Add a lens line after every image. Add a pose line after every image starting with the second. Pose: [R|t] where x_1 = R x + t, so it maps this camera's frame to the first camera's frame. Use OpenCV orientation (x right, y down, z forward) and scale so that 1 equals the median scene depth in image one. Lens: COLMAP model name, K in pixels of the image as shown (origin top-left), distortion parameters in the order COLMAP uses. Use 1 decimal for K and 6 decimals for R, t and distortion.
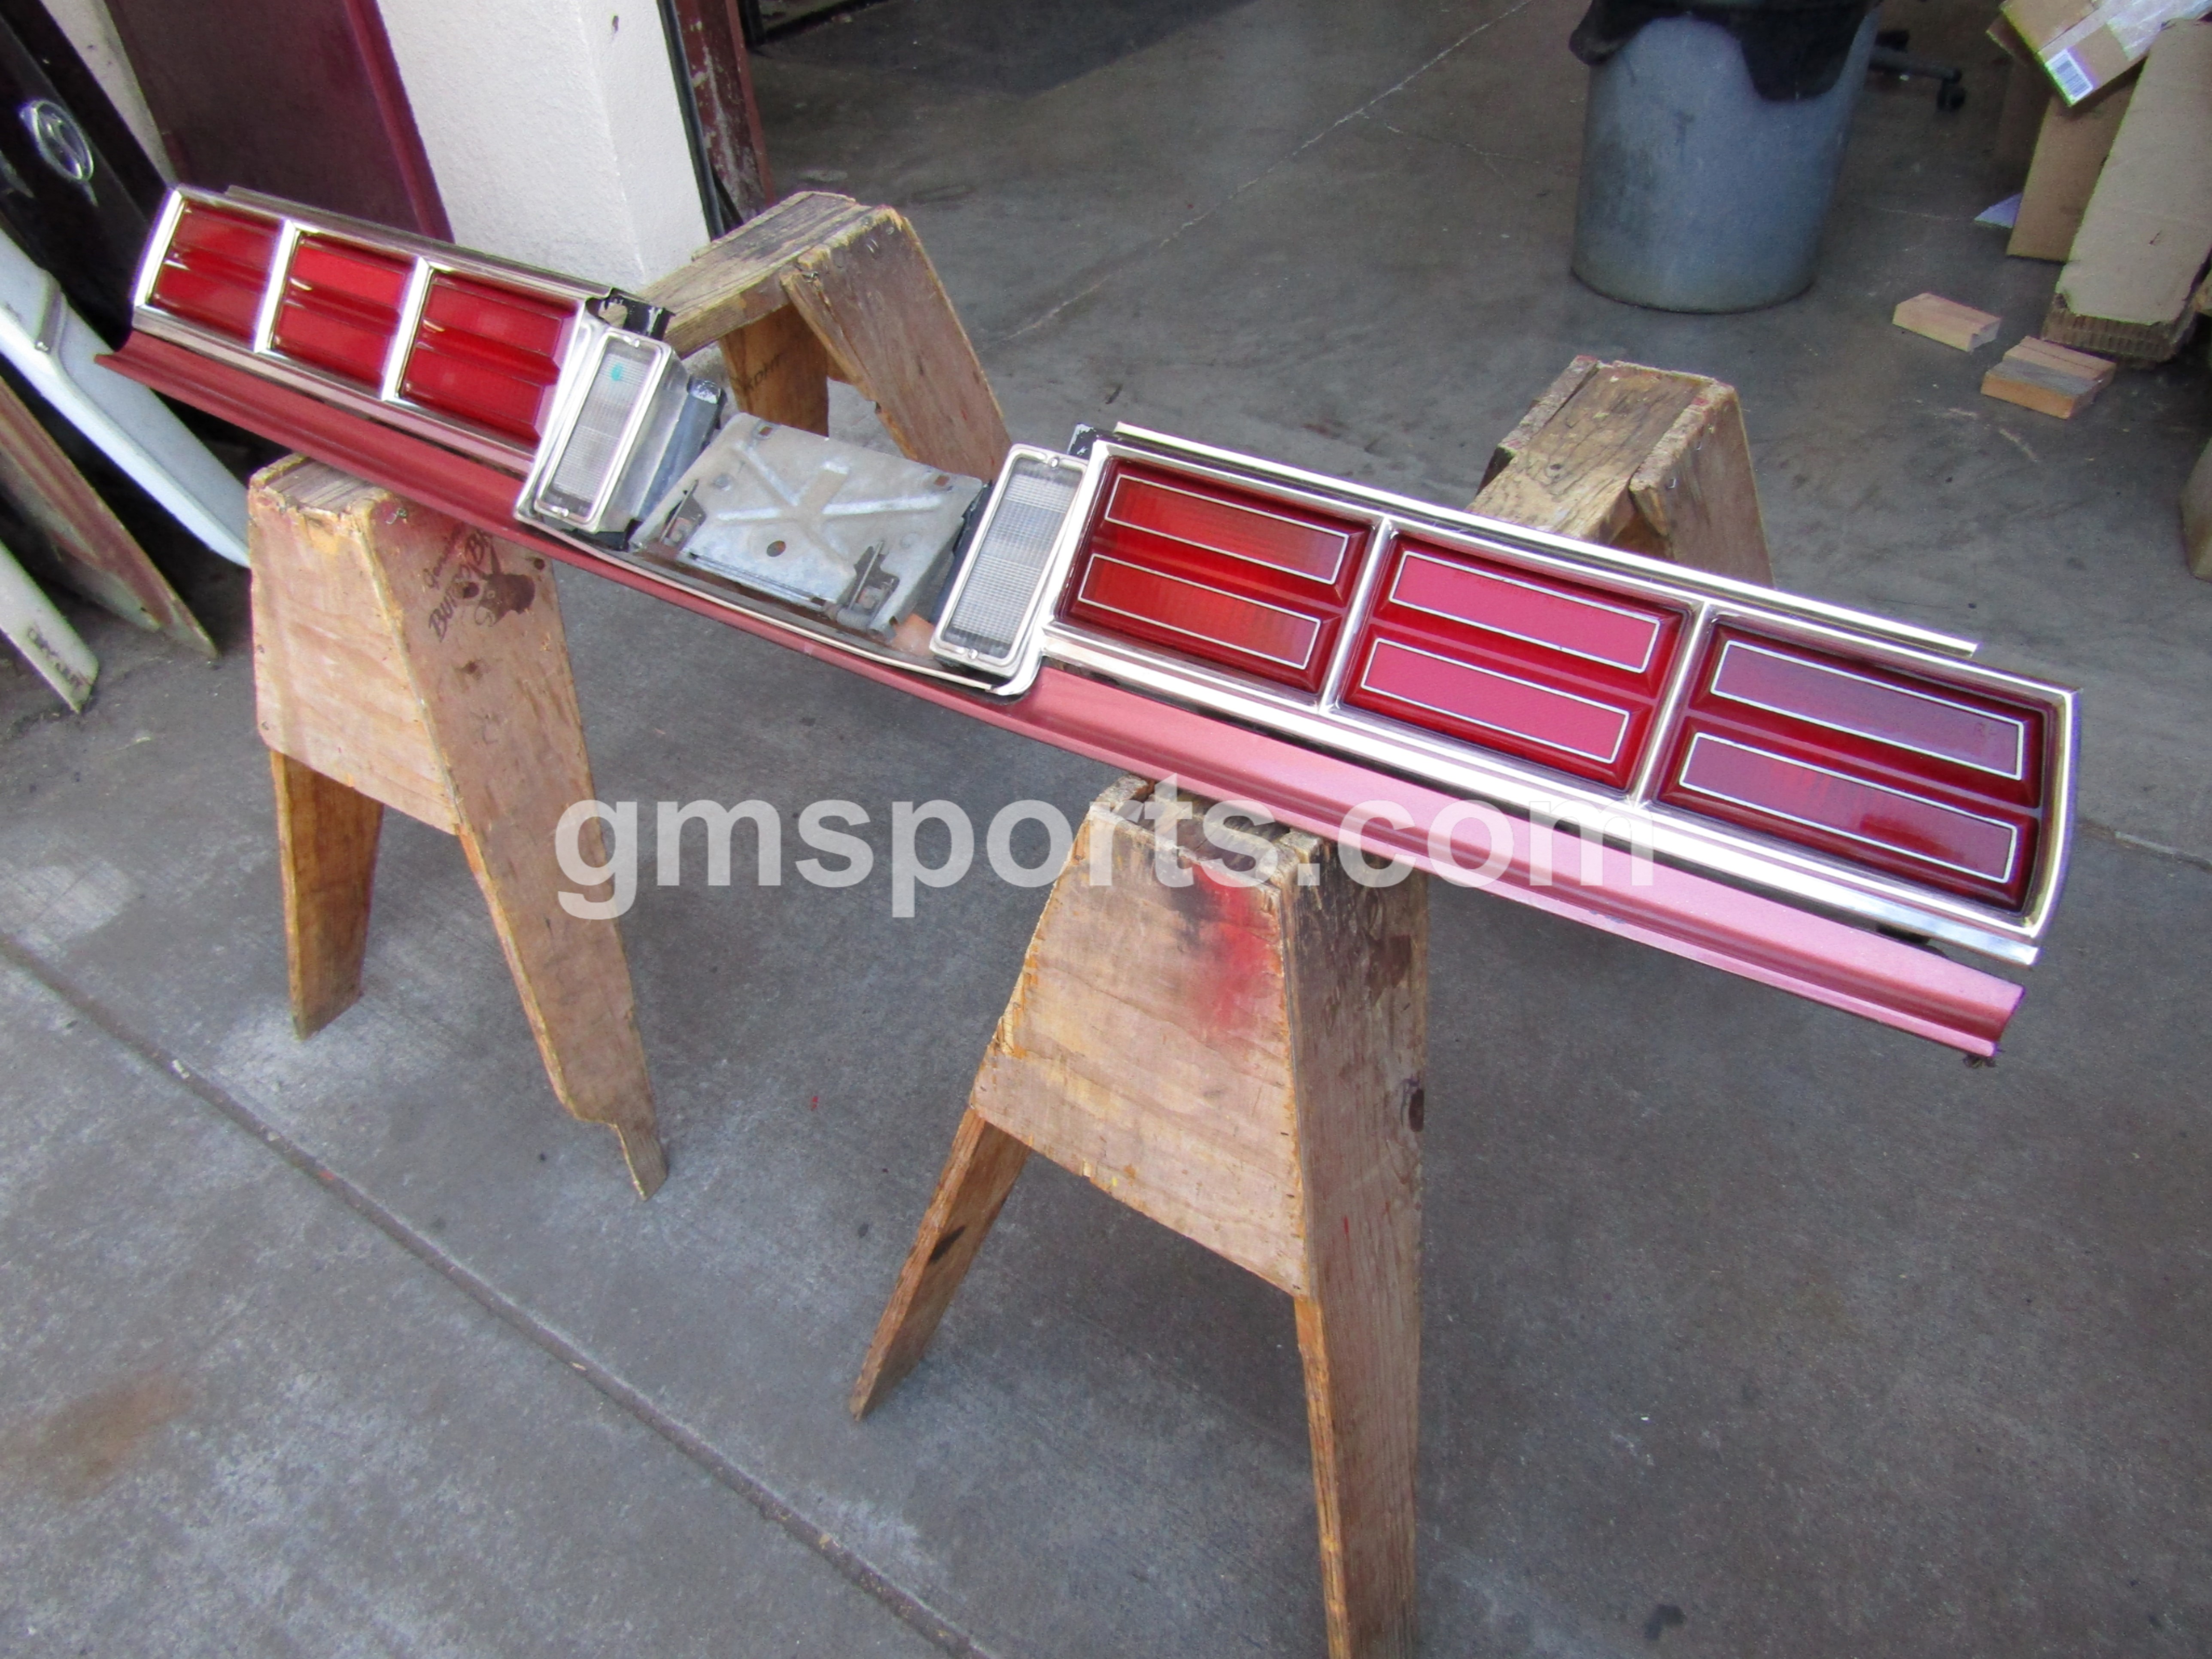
lens RADIAL K [[1575.4, 0, 1111.4], [0, 1575.4, 842.0], [0, 0, 1]] dist [-0.003217, -0.004940]
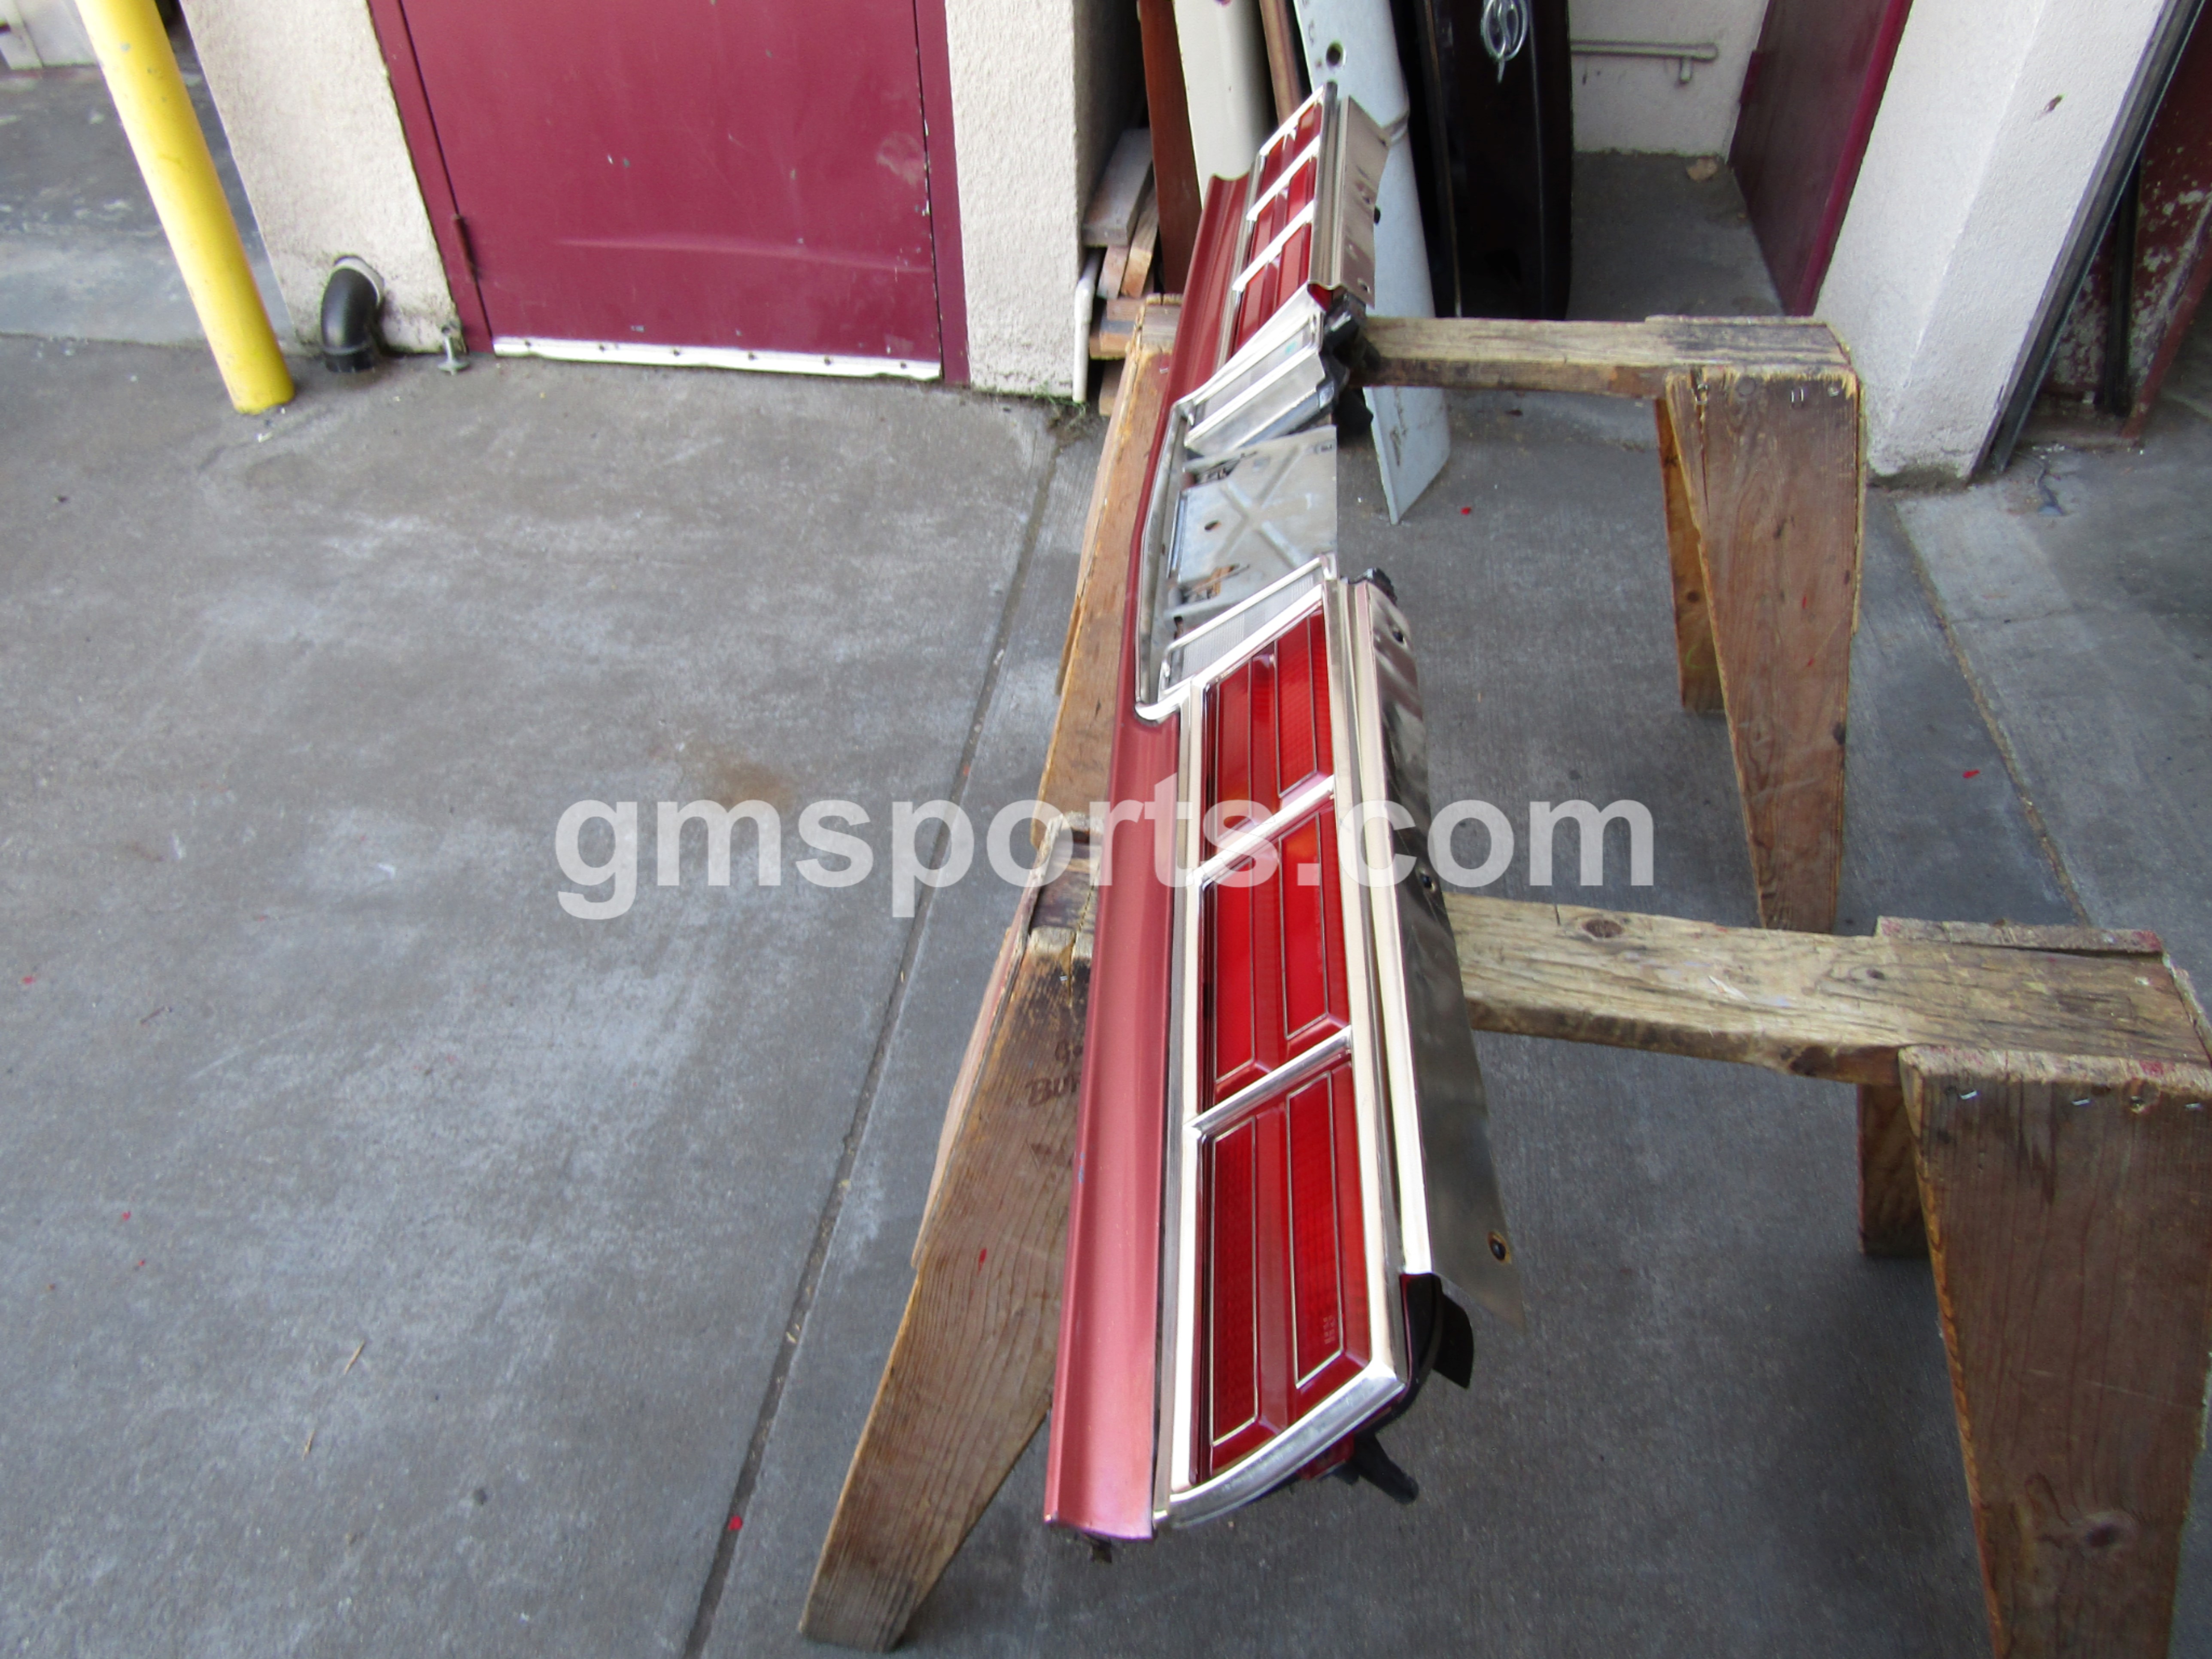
lens RADIAL K [[1575.4, 0, 1084.3], [0, 1575.4, 853.3], [0, 0, 1]] dist [-0.003217, -0.004940]
pose [[0.446604, 0.643384, -0.621774, 0.508603], [-0.610796, 0.727041, 0.313591, -0.261413], [0.653814, 0.239726, 0.717676, 0.135882]]
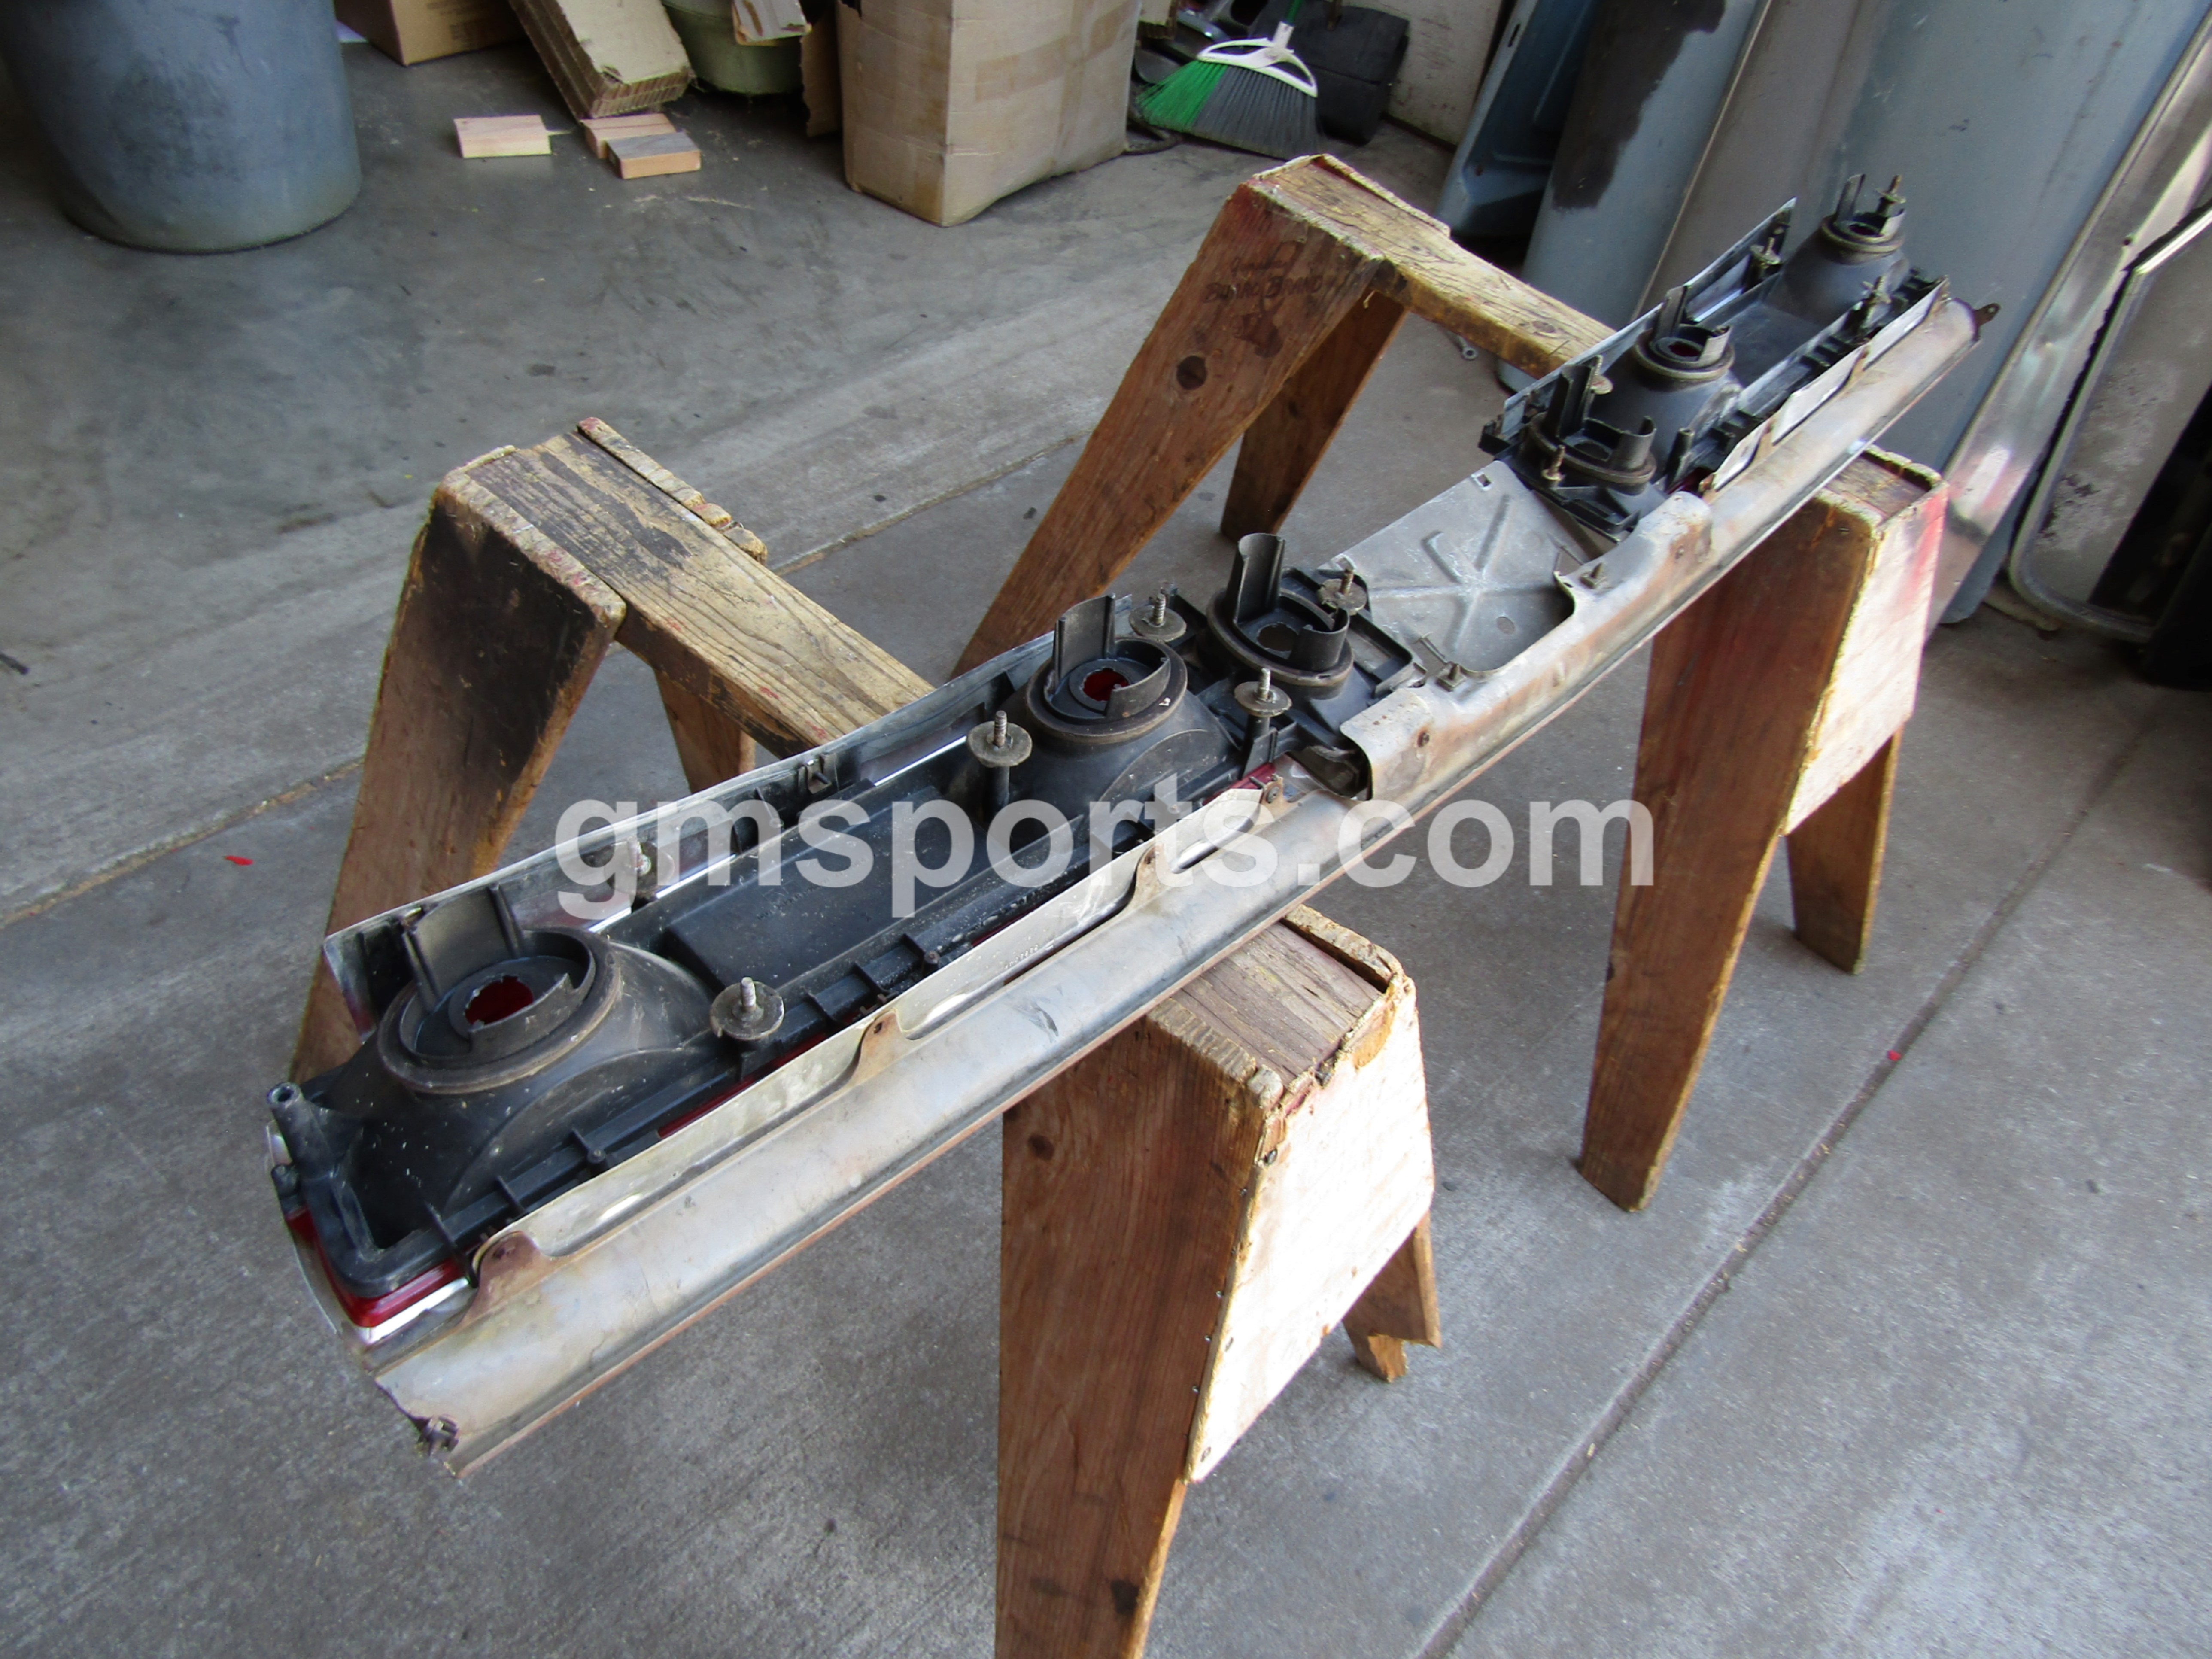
lens RADIAL K [[1575.4, 0, 1116.9], [0, 1575.4, 825.1], [0, 0, 1]] dist [-0.003217, -0.004940]
pose [[0.161283, -0.655057, 0.738165, -0.903186], [0.546907, 0.681930, 0.485659, -0.608958], [-0.821511, 0.325379, 0.468239, 0.685390]]
